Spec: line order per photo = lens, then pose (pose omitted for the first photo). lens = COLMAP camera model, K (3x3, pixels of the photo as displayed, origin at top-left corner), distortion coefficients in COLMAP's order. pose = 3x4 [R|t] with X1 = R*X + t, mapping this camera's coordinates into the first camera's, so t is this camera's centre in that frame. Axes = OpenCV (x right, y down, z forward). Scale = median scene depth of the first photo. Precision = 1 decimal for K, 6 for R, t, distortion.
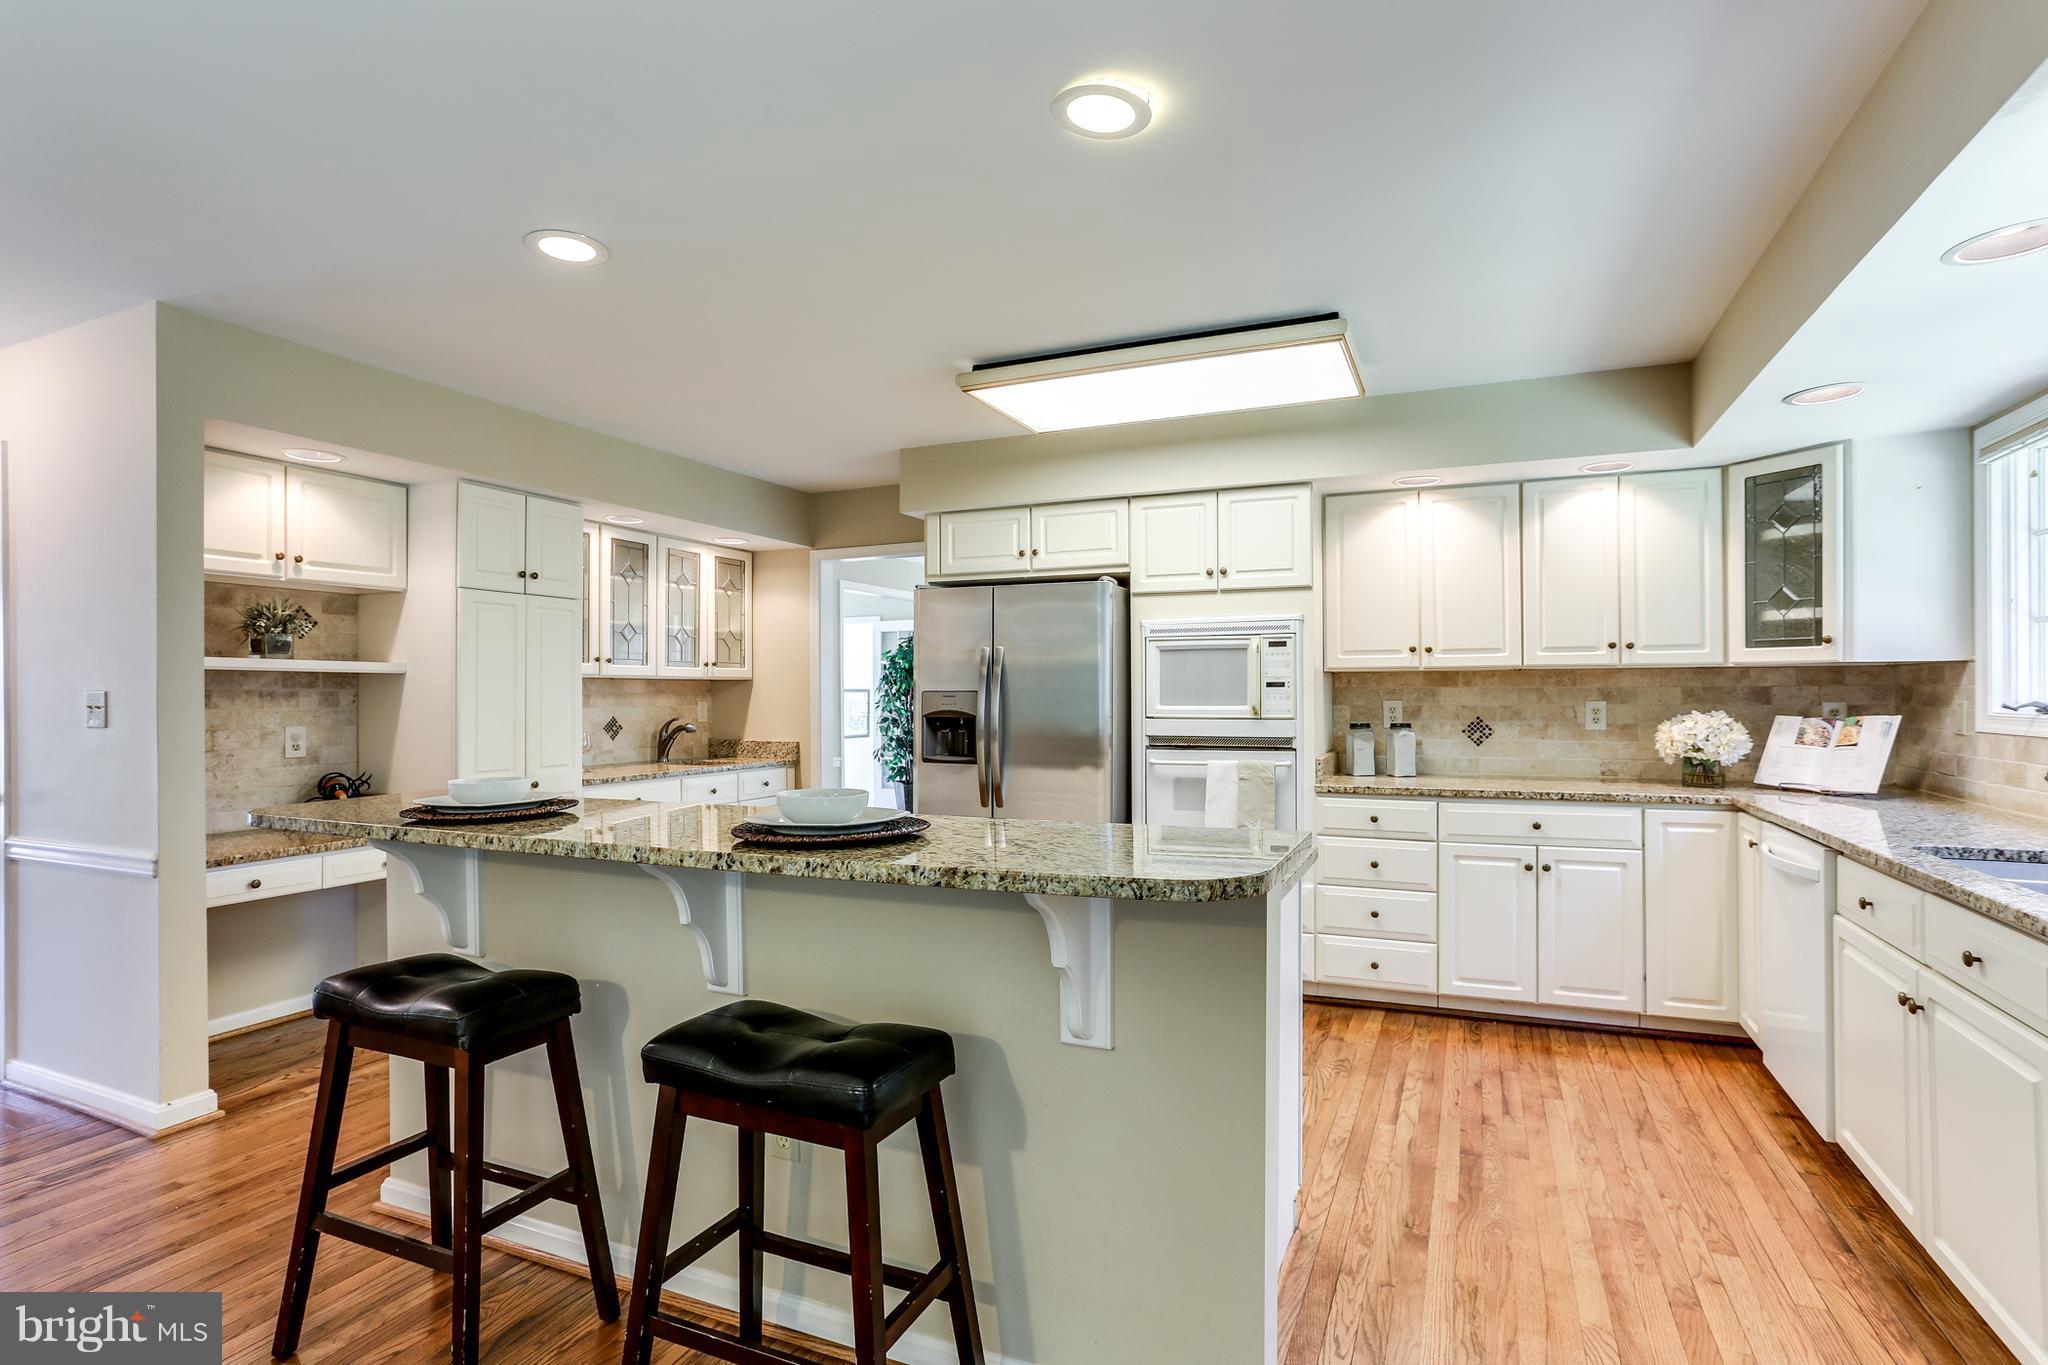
lens RADIAL K [[995.6, 0, 1026.3], [0, 995.6, 690.8], [0, 0, 1]] dist [-0.007193, 0.005480]
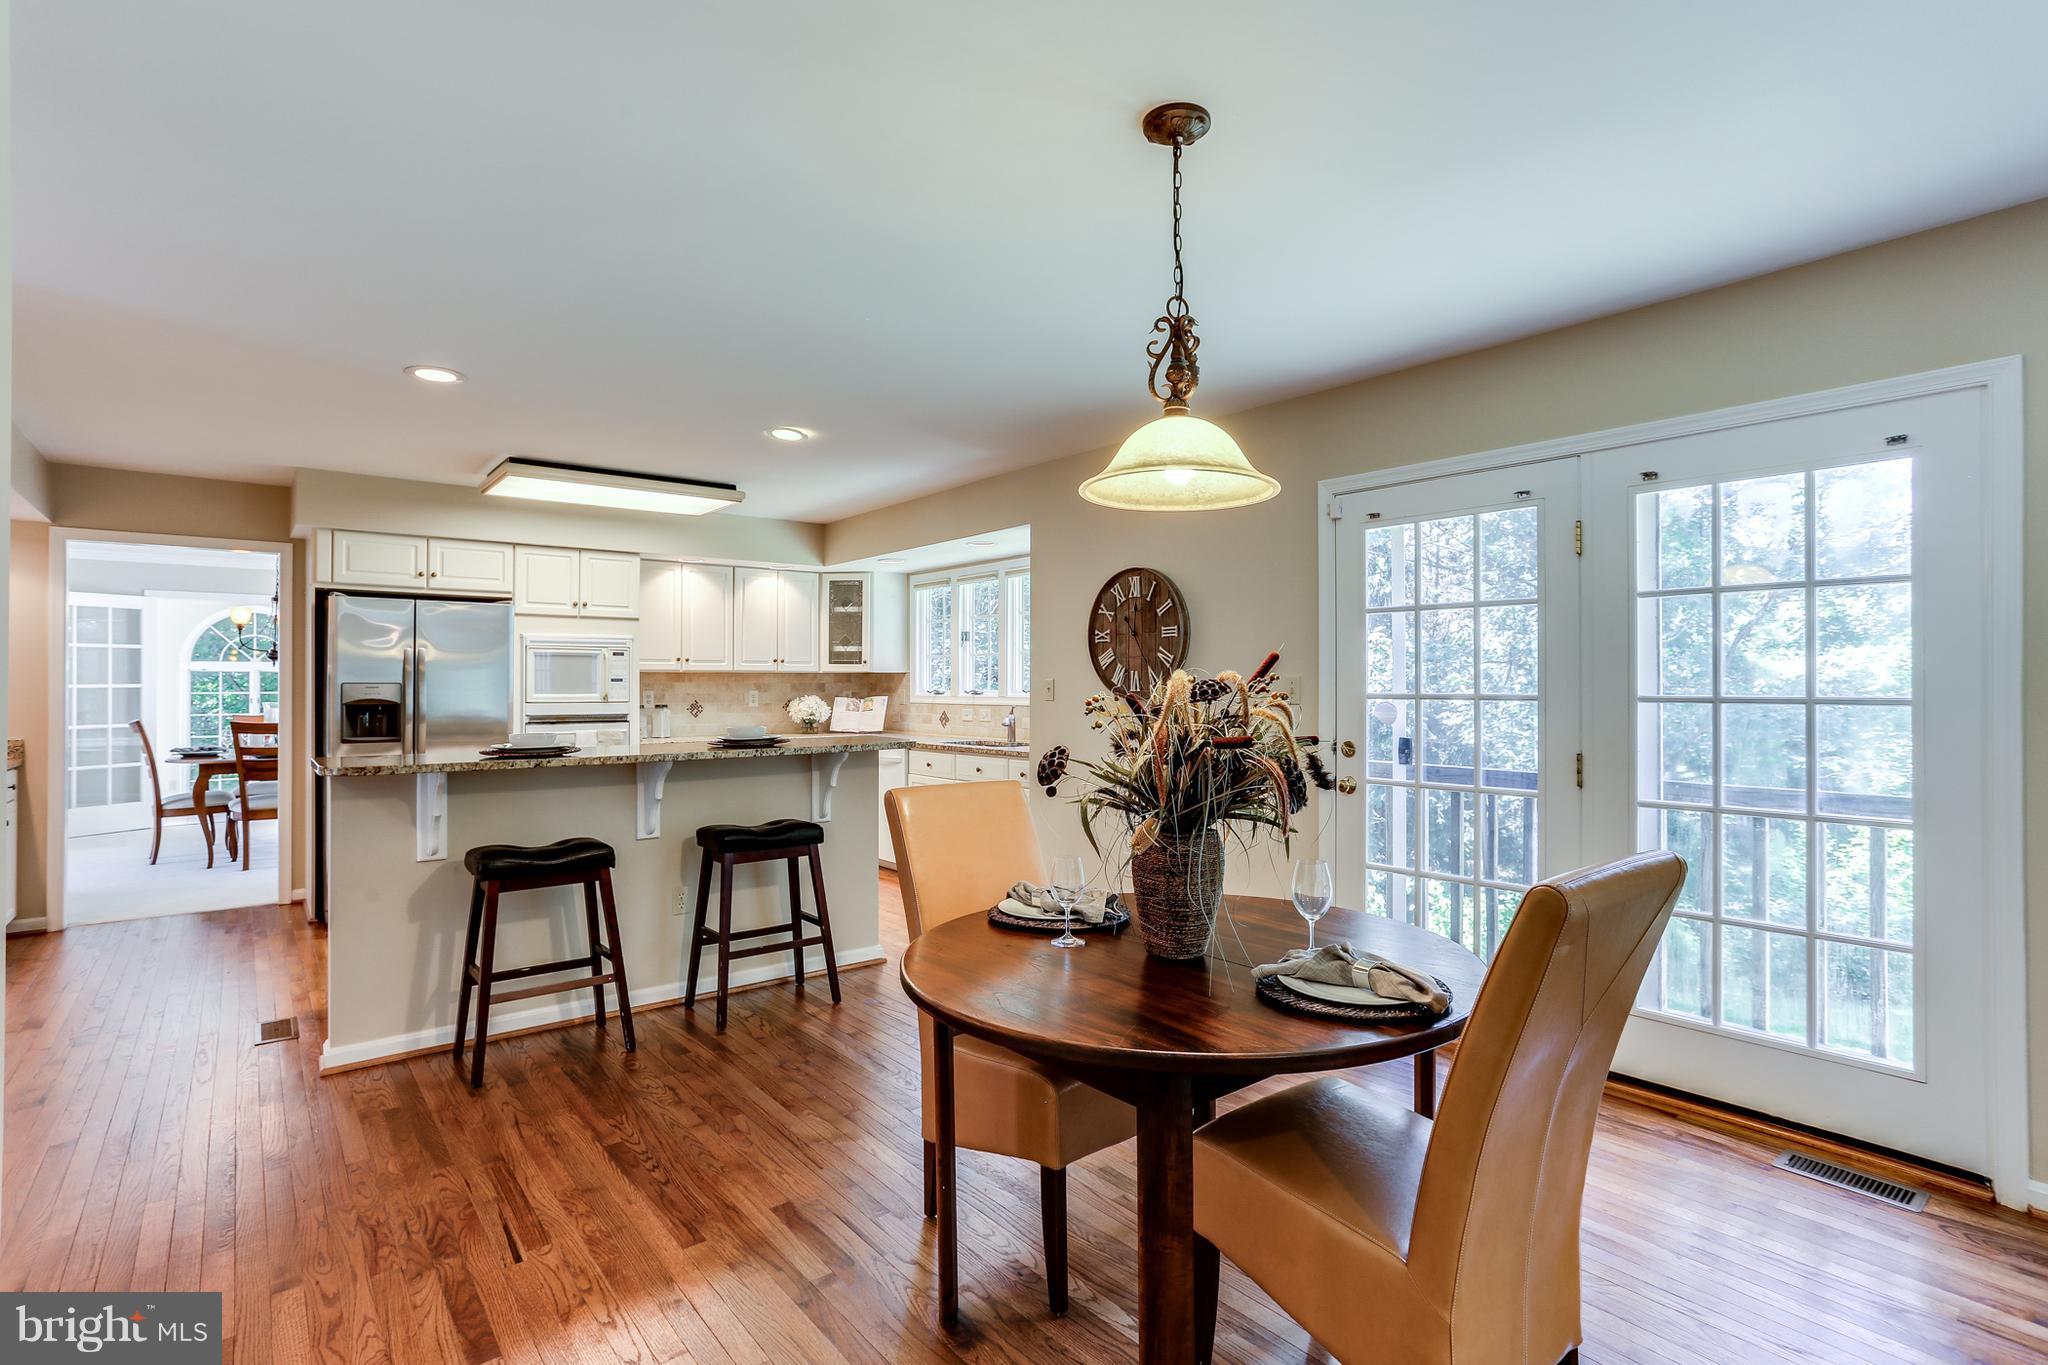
lens RADIAL K [[995.6, 0, 1025.3], [0, 995.6, 683.9], [0, 0, 1]] dist [-0.007193, 0.005480]
pose [[0.467882, 0.004026, 0.883782, -0.870575], [-0.001640, 0.999992, -0.003687, 0.004545], [-0.883789, 0.000275, 0.467885, -0.302964]]
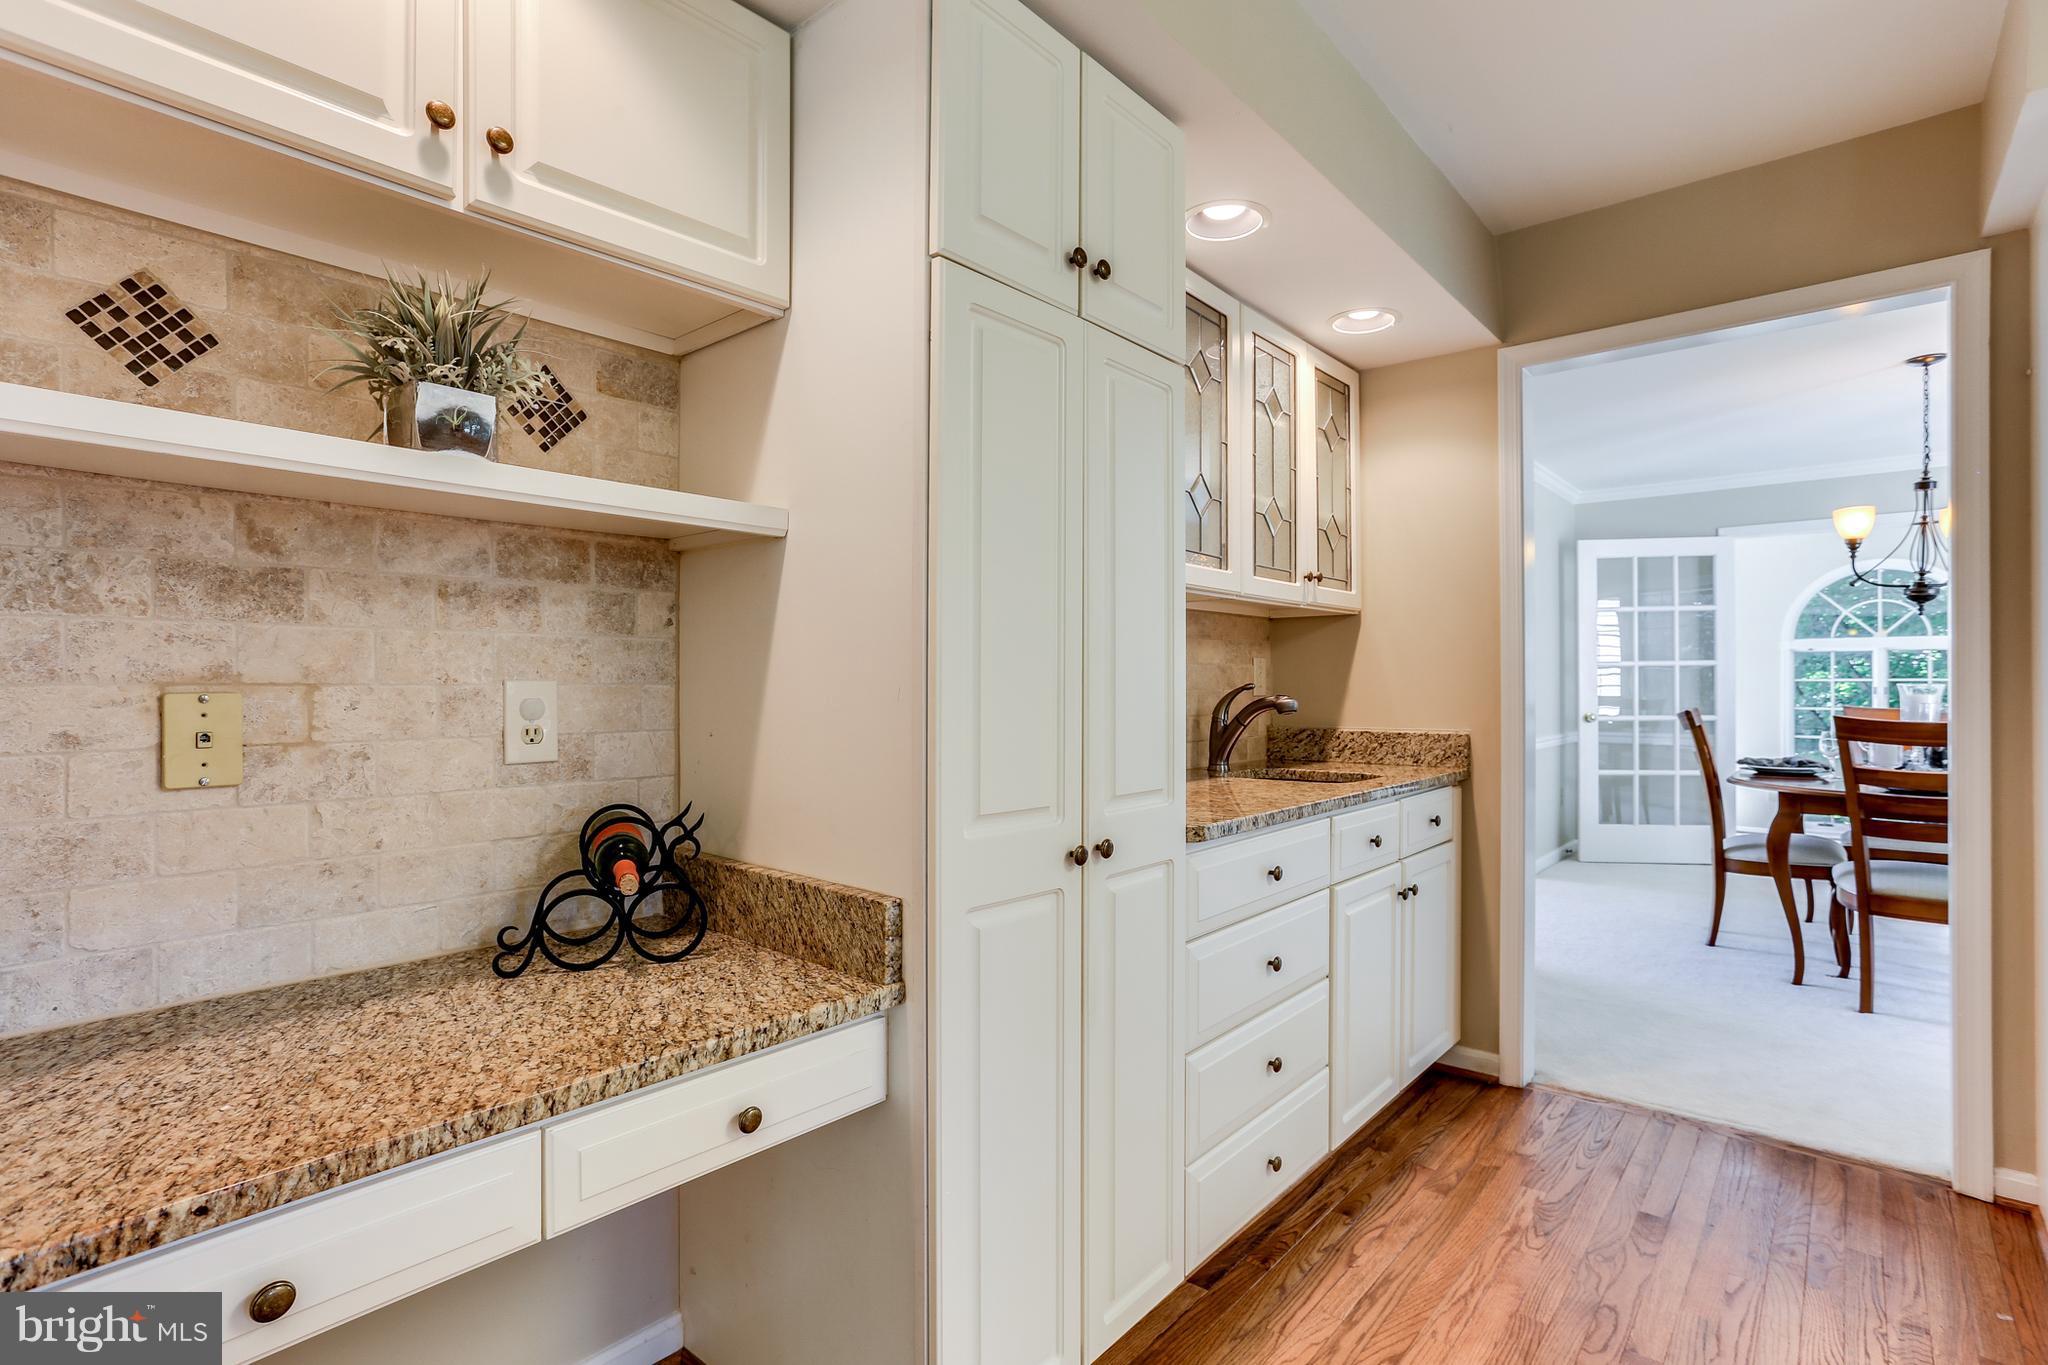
lens RADIAL K [[995.6, 0, 1035.5], [0, 995.6, 681.2], [0, 0, 1]] dist [-0.007193, 0.005480]
pose [[0.961078, 0.001240, -0.276276, -0.433927], [-0.001593, 0.999998, -0.001054, 0.035378], [0.276274, 0.001453, 0.961078, 0.670289]]
